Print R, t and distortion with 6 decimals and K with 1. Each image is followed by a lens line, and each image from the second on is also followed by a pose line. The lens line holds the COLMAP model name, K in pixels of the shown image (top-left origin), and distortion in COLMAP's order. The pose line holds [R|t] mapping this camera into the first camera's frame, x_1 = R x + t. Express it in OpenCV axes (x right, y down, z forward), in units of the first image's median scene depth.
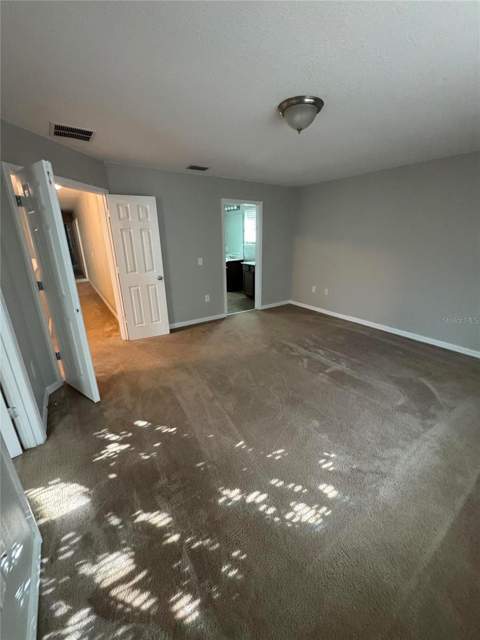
lens RADIAL K [[253.4, 0, 240.0], [0, 253.4, 320.0], [0, 0, 1]] dist [0.000838, 0.000177]
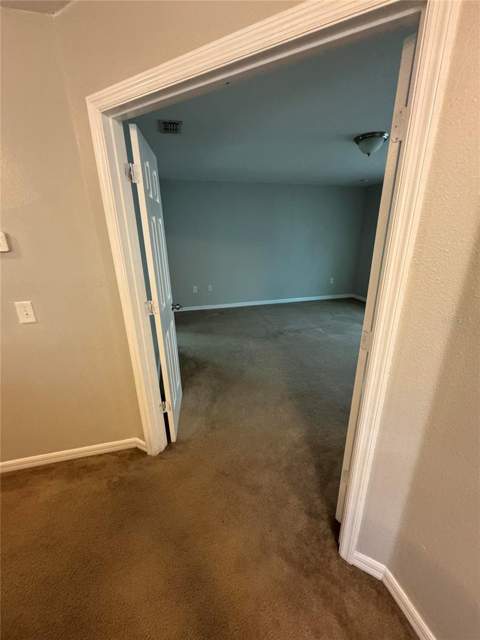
lens RADIAL K [[256.0, 0, 240.0], [0, 256.0, 318.3], [0, 0, 1]] dist [-0.003753, 0.000507]
pose [[0.336408, -0.301932, 0.892002, -1.503881], [0.311645, 0.929531, 0.197102, -0.417145], [-0.888654, 0.211682, 0.406798, 1.227224]]
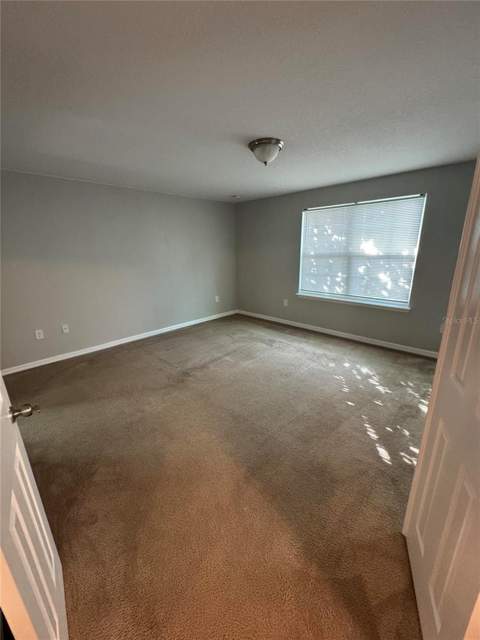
lens RADIAL K [[256.0, 0, 240.0], [0, 256.0, 318.3], [0, 0, 1]] dist [-0.003753, 0.000507]
pose [[-0.194163, -0.259030, 0.946152, -1.112821], [0.331139, 0.890587, 0.311772, -0.507590], [-0.923389, 0.373842, -0.087144, 1.488418]]
